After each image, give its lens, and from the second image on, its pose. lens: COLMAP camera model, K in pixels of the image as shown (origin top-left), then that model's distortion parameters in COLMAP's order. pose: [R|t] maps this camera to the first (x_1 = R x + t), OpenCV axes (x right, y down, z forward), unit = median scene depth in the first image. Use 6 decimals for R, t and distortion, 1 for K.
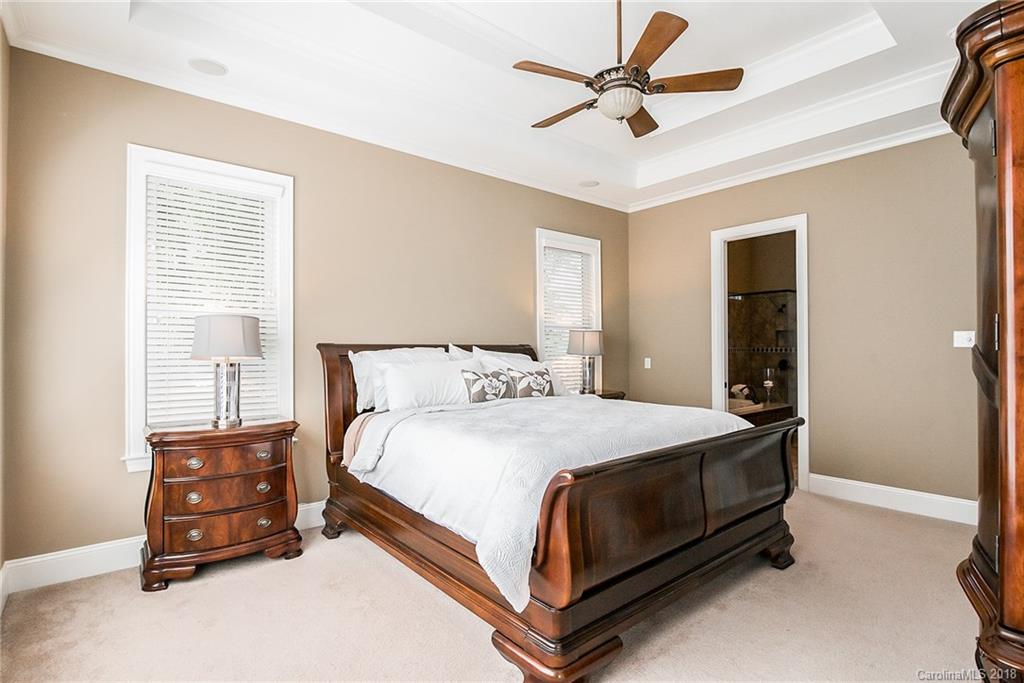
lens RADIAL K [[495.1, 0, 509.8], [0, 495.1, 343.8], [0, 0, 1]] dist [-0.019764, 0.002197]
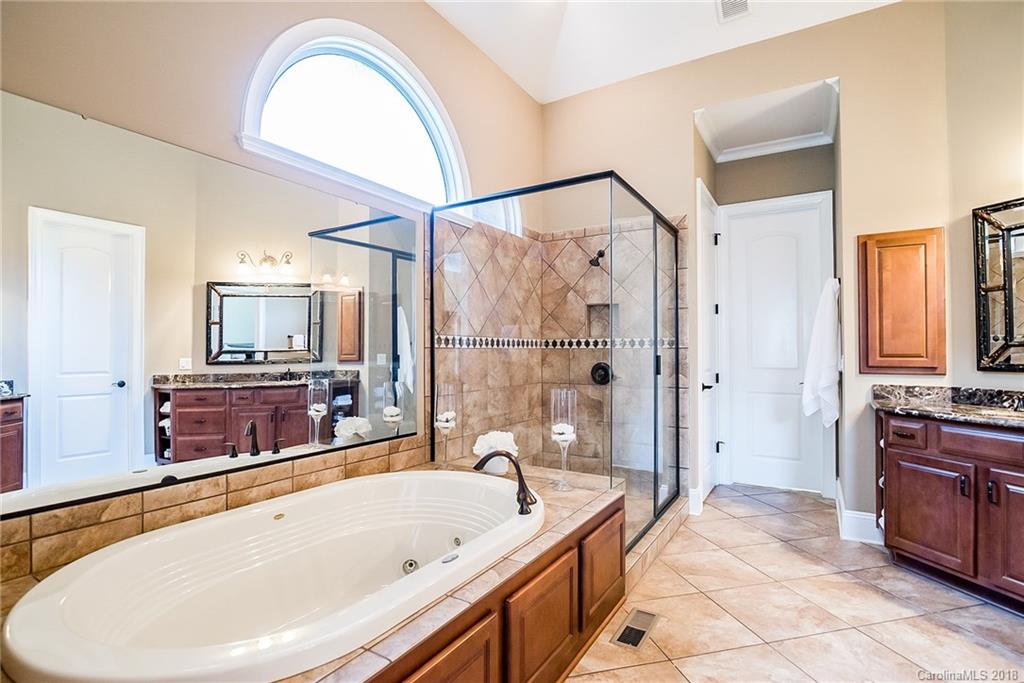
lens RADIAL K [[495.1, 0, 510.9], [0, 495.1, 342.8], [0, 0, 1]] dist [-0.019764, 0.002197]
pose [[0.945159, 0.000537, 0.326610, 0.309568], [0.000722, 0.999993, -0.003734, 0.013737], [-0.326609, 0.003765, 0.945152, 0.560446]]
